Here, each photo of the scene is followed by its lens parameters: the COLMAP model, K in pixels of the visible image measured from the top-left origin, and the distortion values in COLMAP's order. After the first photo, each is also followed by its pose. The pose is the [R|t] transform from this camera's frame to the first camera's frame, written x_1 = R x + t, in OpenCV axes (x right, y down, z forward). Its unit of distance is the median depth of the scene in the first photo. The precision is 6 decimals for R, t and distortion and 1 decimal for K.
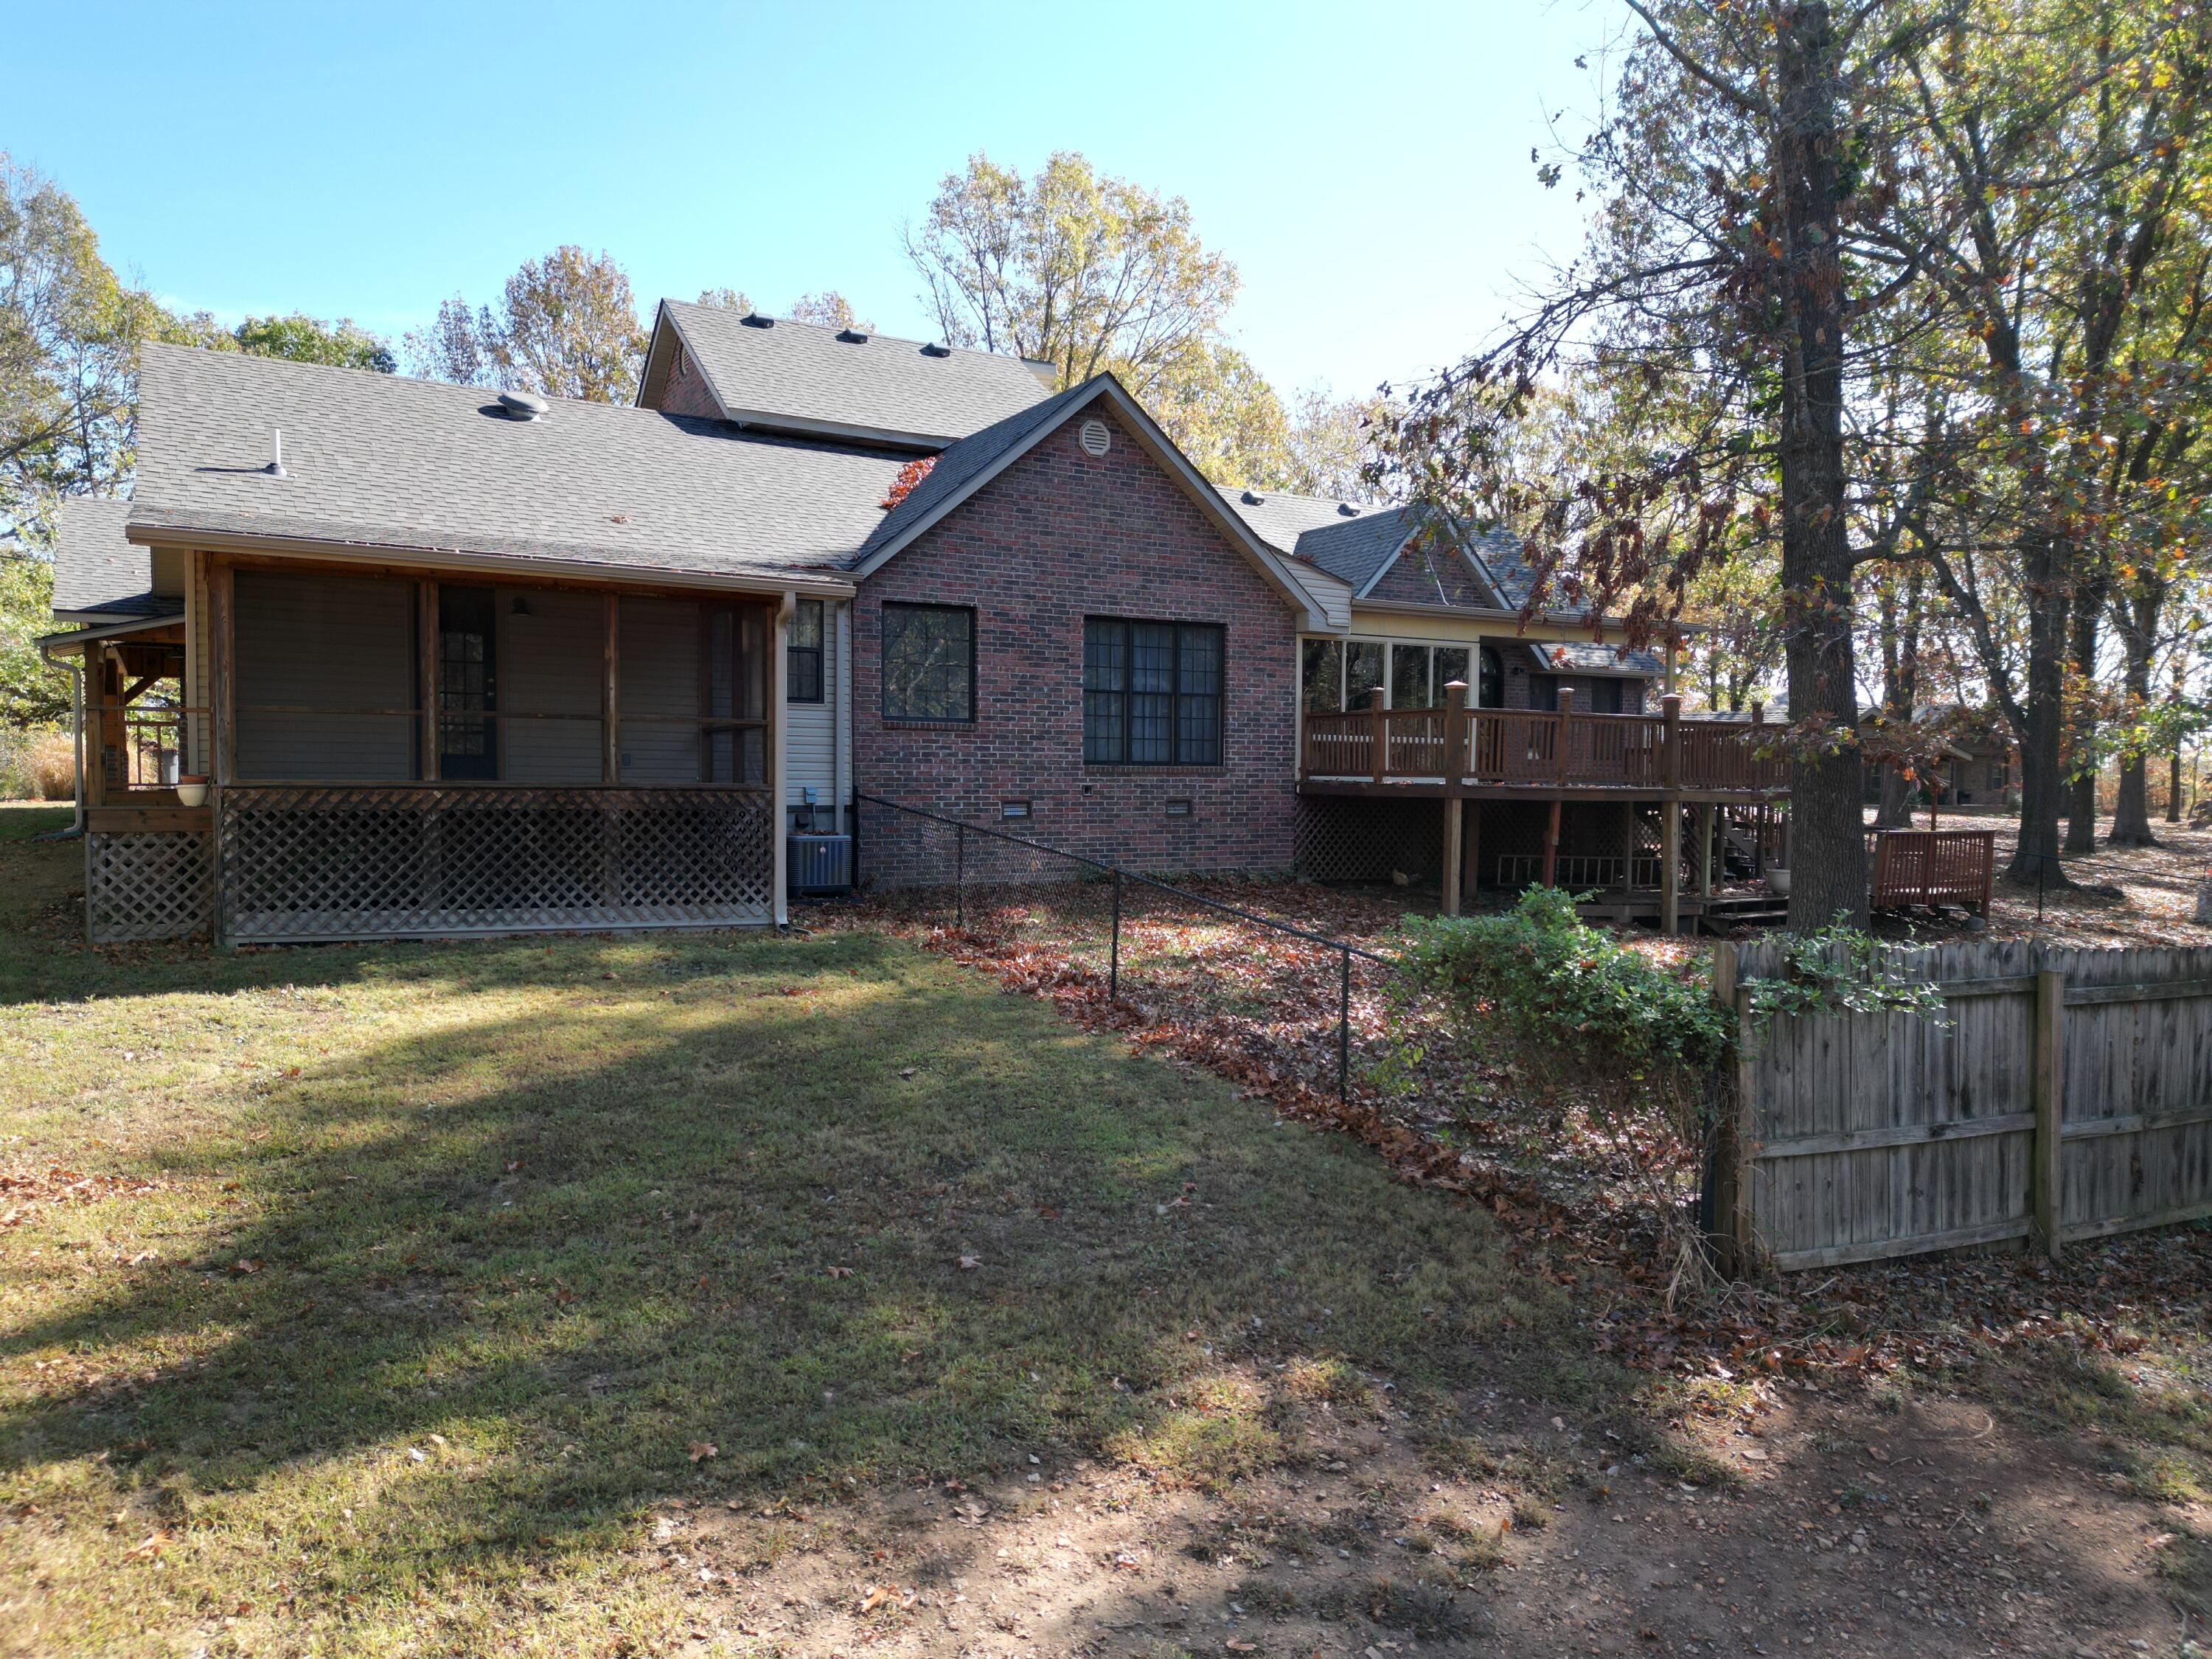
lens RADIAL K [[1528.8, 0, 1085.5], [0, 1528.8, 823.1], [0, 0, 1]] dist [0.080883, -0.087242]
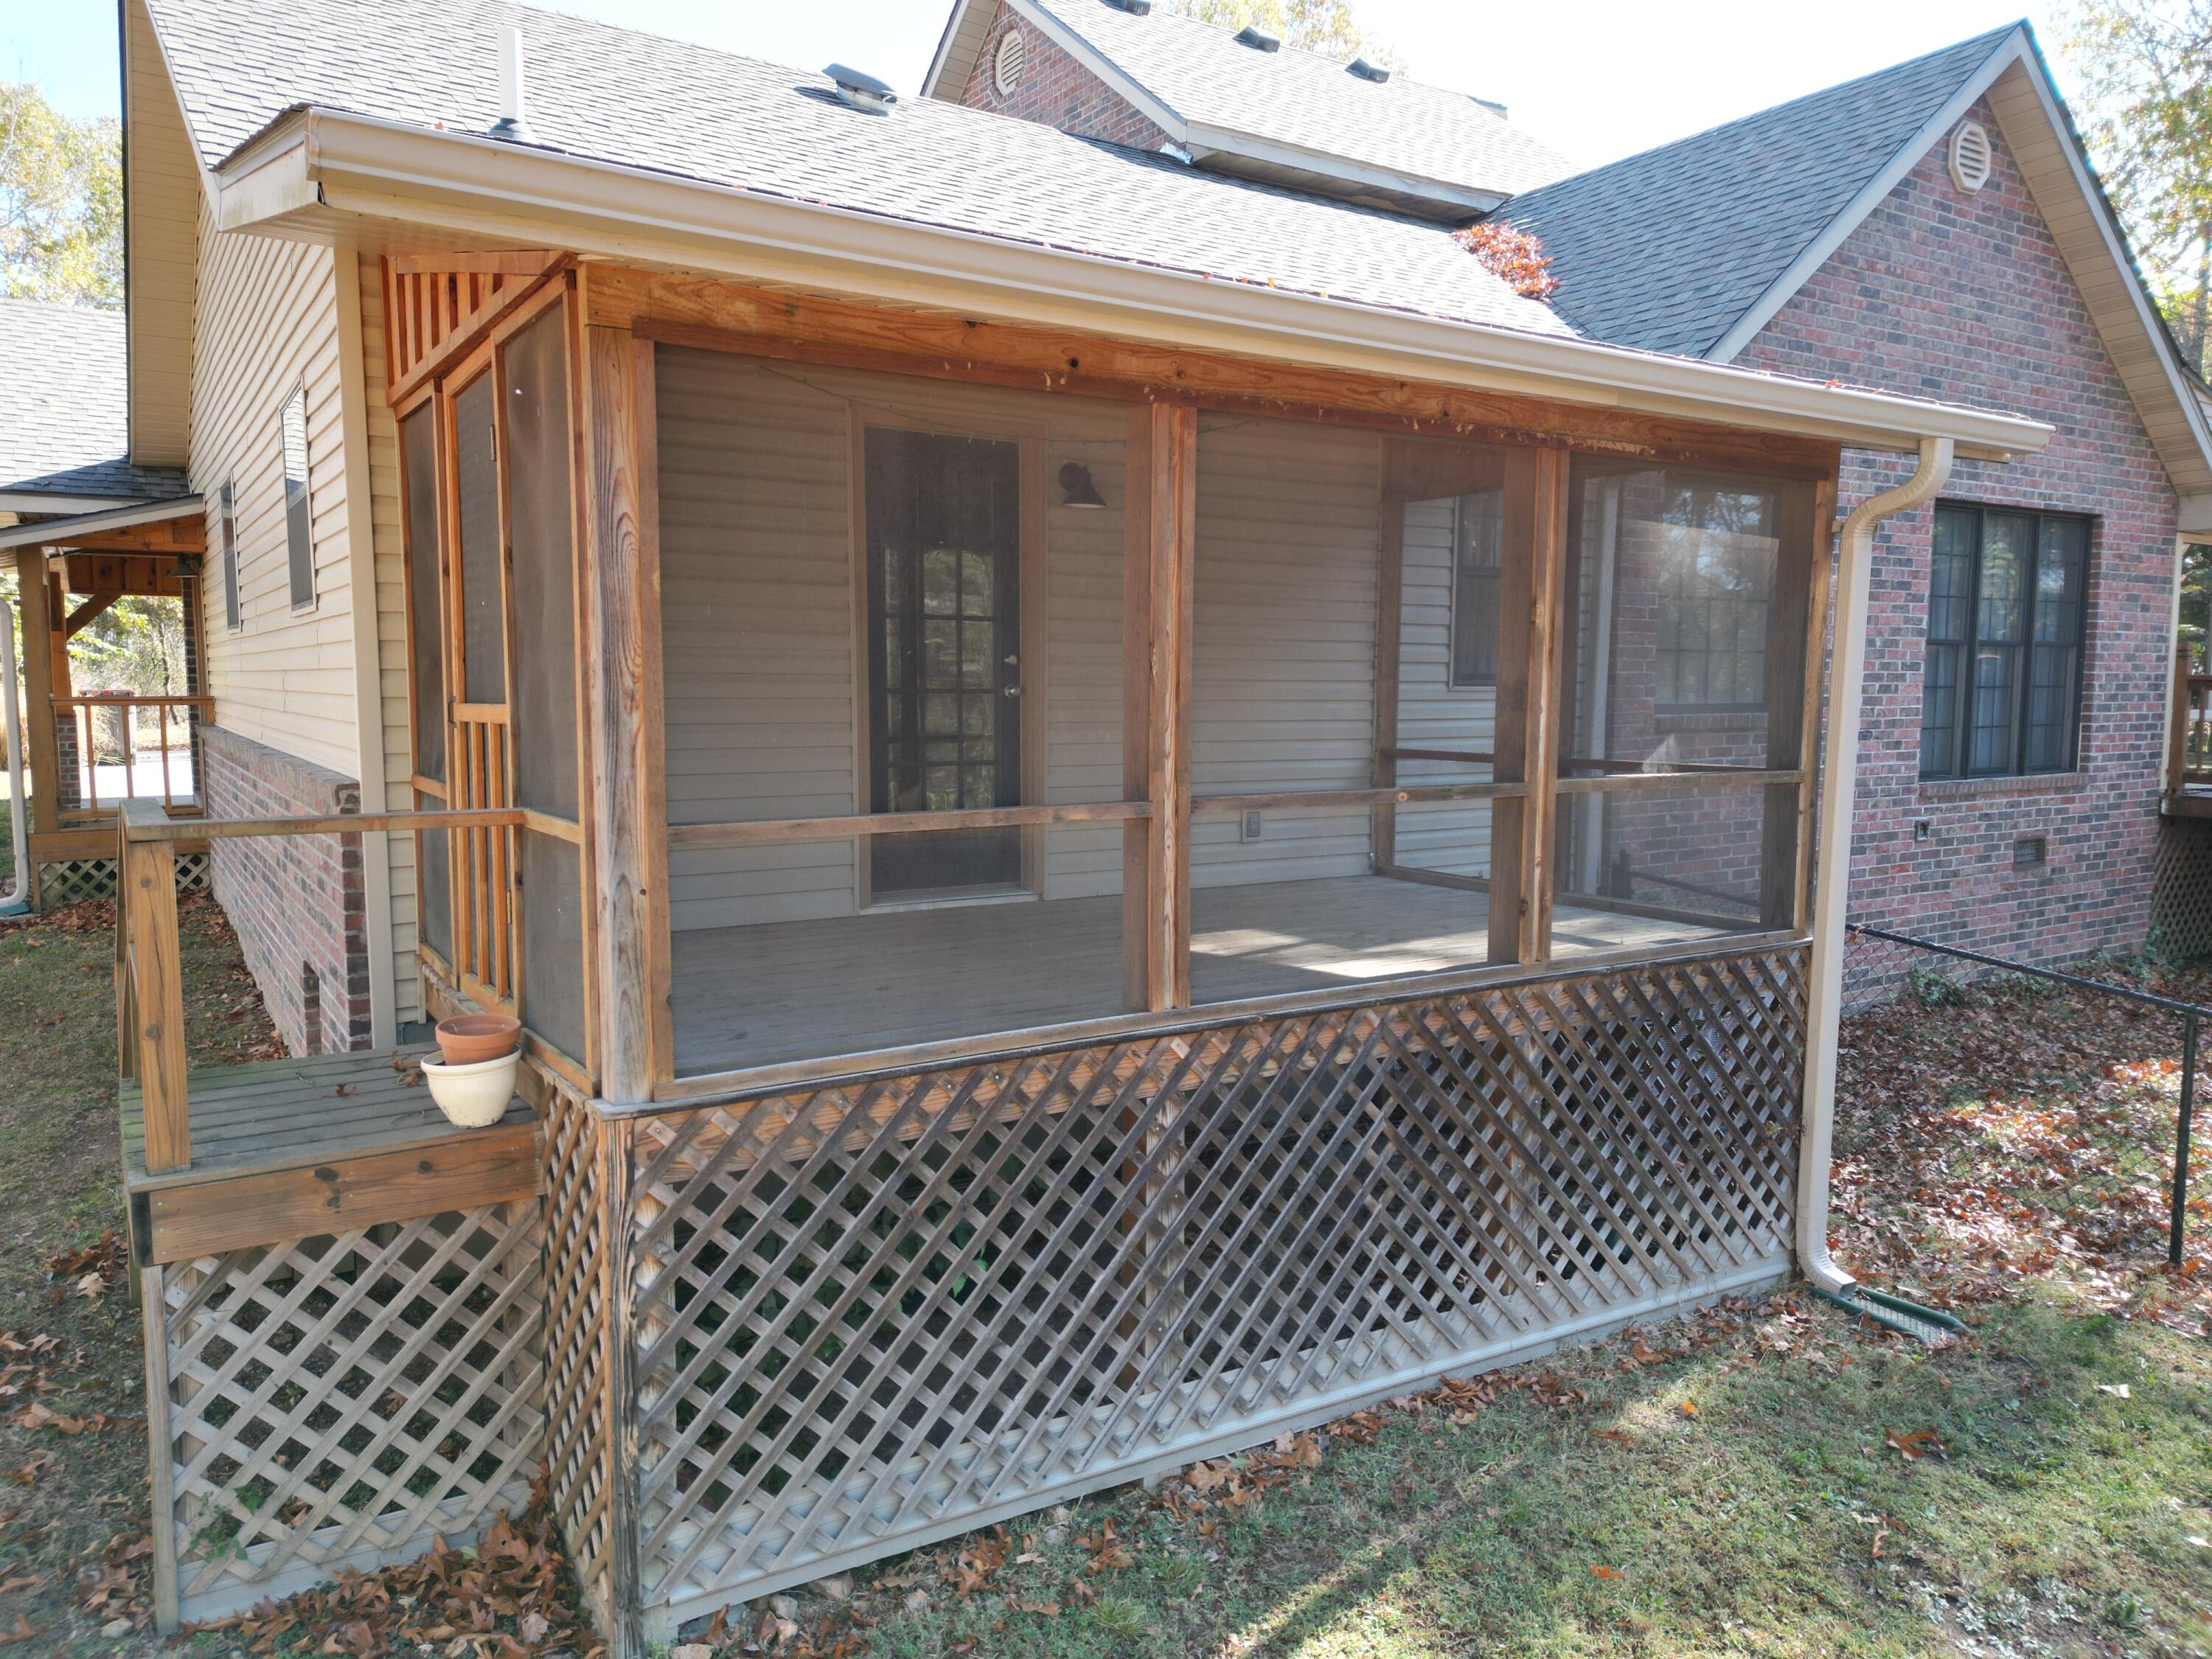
lens RADIAL K [[1578.2, 0, 1106.0], [0, 1578.2, 829.5], [0, 0, 1]] dist [0.078725, -0.087915]
pose [[0.999296, -0.004850, 0.037215, -0.303379], [0.002238, 0.997551, 0.069914, -0.061085], [-0.037463, -0.069781, 0.996859, 0.448674]]
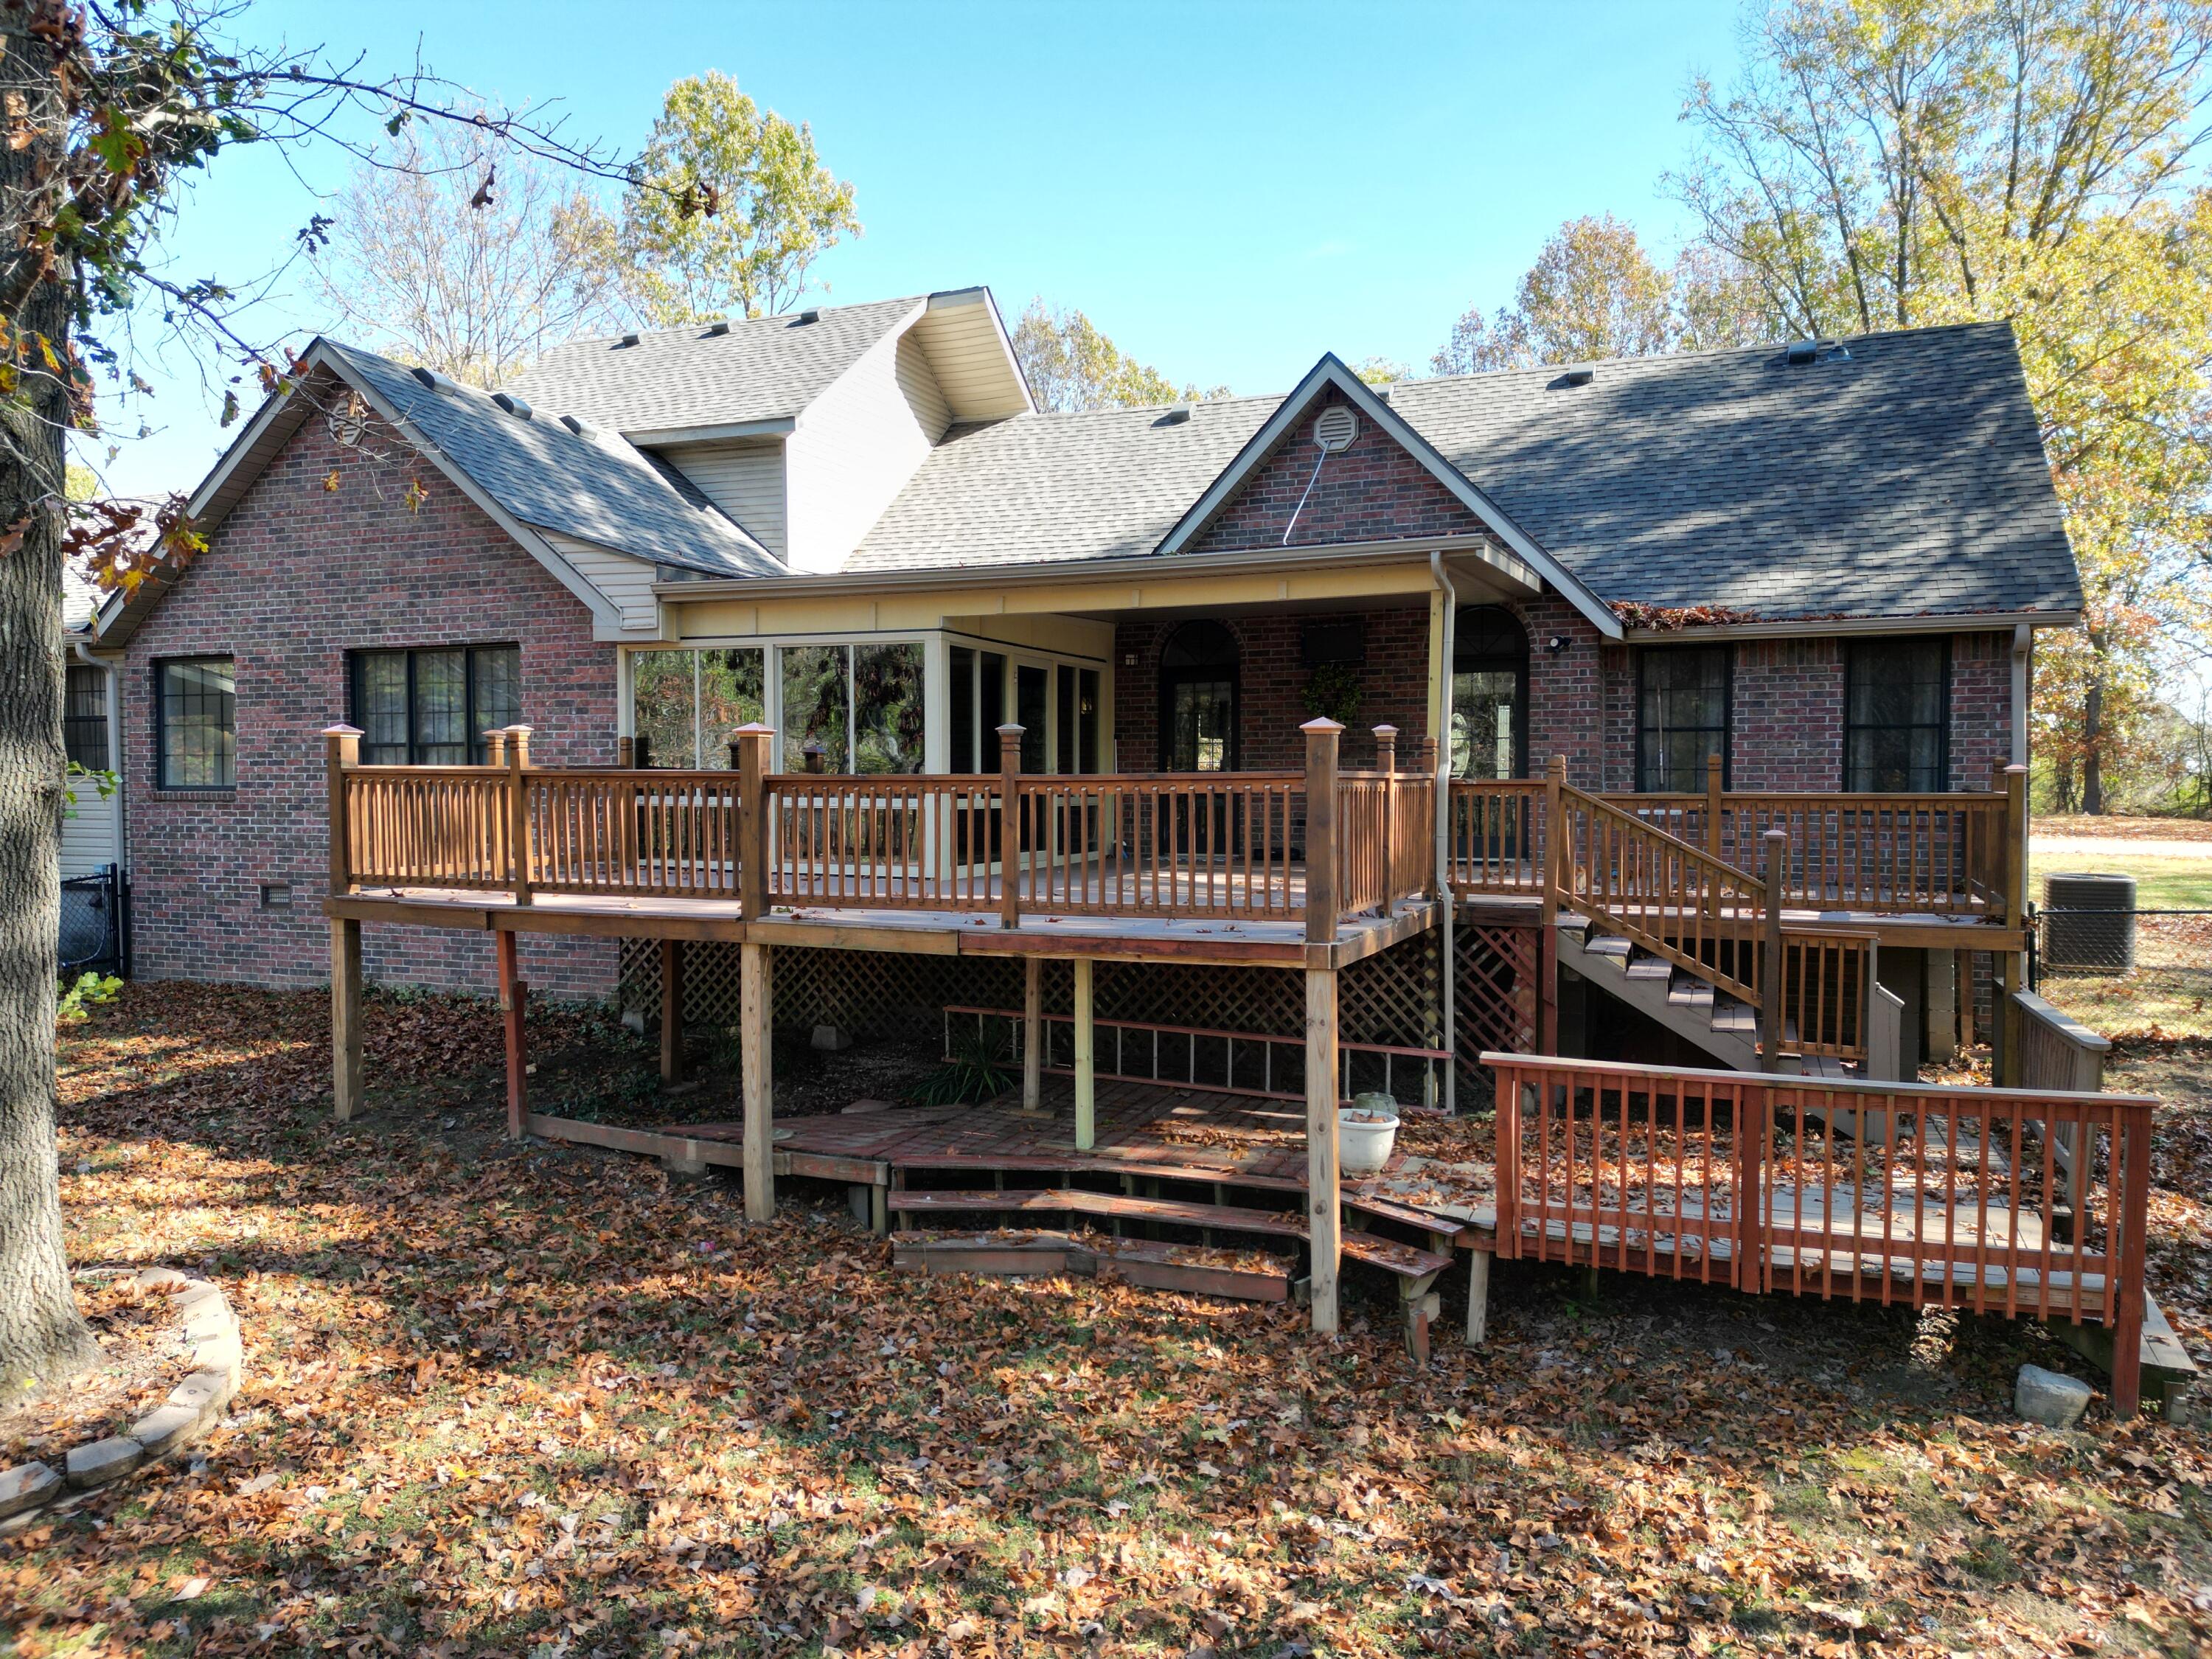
lens RADIAL K [[1528.8, 0, 1085.5], [0, 1528.8, 823.1], [0, 0, 1]] dist [0.080883, -0.087242]
pose [[0.605555, 0.009043, -0.795752, 0.850285], [-0.023702, 0.999697, -0.006677, -0.050670], [0.795450, 0.022904, 0.605586, 0.814439]]
